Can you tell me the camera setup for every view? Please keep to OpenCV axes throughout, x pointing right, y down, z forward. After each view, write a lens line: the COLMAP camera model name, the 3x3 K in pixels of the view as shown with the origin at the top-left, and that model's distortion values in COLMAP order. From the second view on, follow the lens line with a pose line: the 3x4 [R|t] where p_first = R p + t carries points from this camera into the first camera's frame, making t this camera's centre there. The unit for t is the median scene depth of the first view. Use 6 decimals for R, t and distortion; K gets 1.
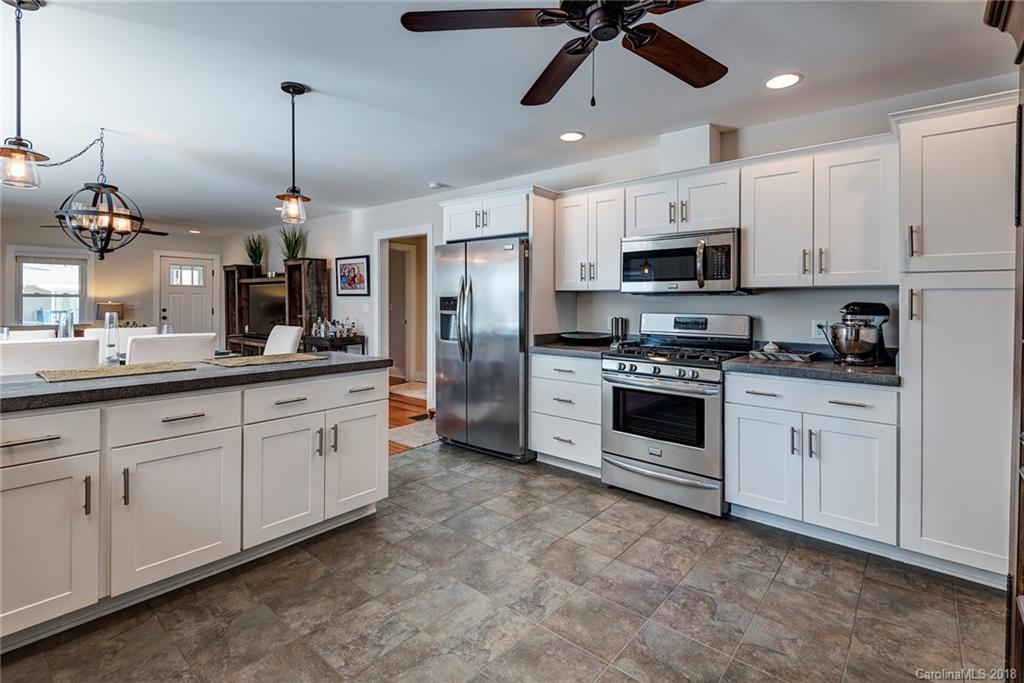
lens RADIAL K [[479.2, 0, 510.0], [0, 479.2, 305.2], [0, 0, 1]] dist [0.018876, -0.013829]
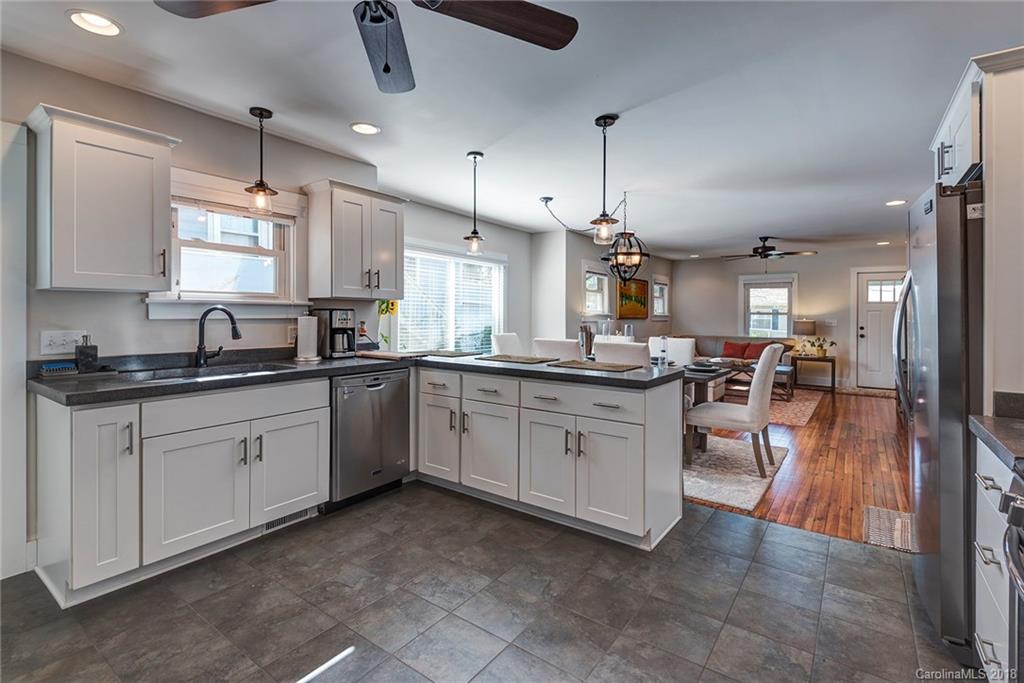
lens RADIAL K [[474.5, 0, 511.6], [0, 474.5, 316.4], [0, 0, 1]] dist [0.001105, 0.000004]
pose [[0.075979, -0.001289, -0.997109, 0.559444], [-0.015718, 0.999873, -0.002490, 0.000713], [0.996986, 0.015861, 0.075949, 0.646345]]
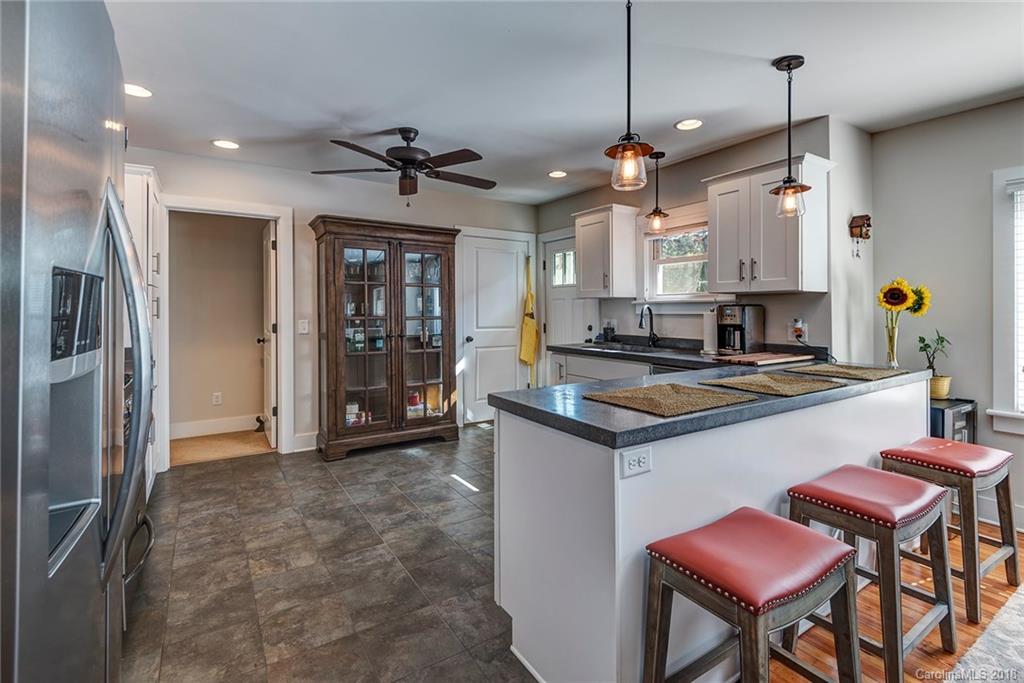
lens RADIAL K [[464.2, 0, 510.4], [0, 464.2, 325.2], [0, 0, 1]] dist [0.024294, -0.012261]
pose [[-0.956990, -0.013420, 0.289812, -0.427648], [-0.001003, 0.999077, 0.042952, -0.012468], [-0.290121, 0.040814, -0.956119, 1.498659]]
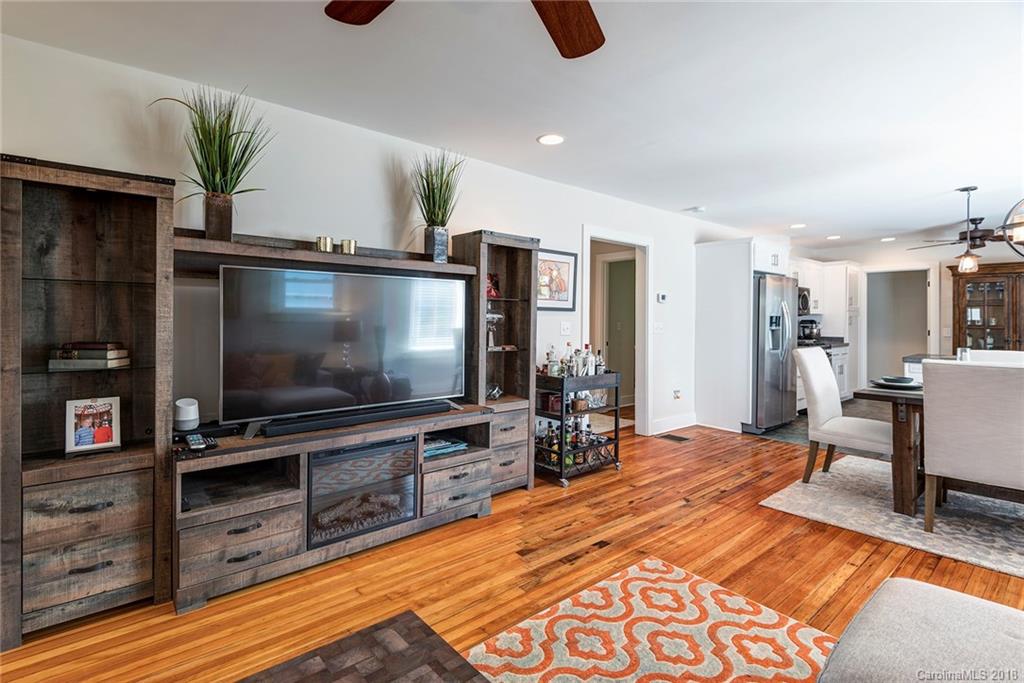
lens RADIAL K [[486.3, 0, 490.4], [0, 486.3, 314.9], [0, 0, 1]] dist [0.051743, -0.029980]
pose [[0.179969, 0.003677, 0.983665, -2.130658], [0.000203, 0.999993, -0.003776, -0.023071], [-0.983672, 0.000879, 0.179966, 2.056744]]
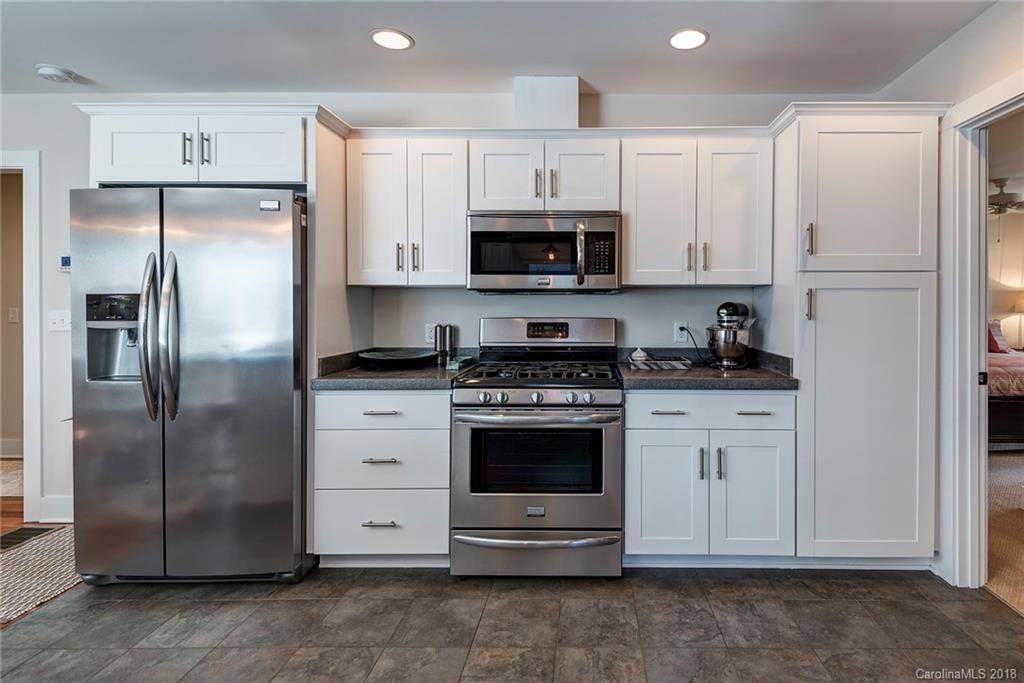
lens RADIAL K [[525.1, 0, 583.6], [0, 525.1, 307.4], [0, 0, 1]] dist [0.026739, -0.017467]
pose [[0.763298, -0.008206, 0.645995, -0.148466], [0.008145, 0.999962, 0.003078, -0.001409], [-0.645996, 0.002912, 0.763336, 0.353138]]
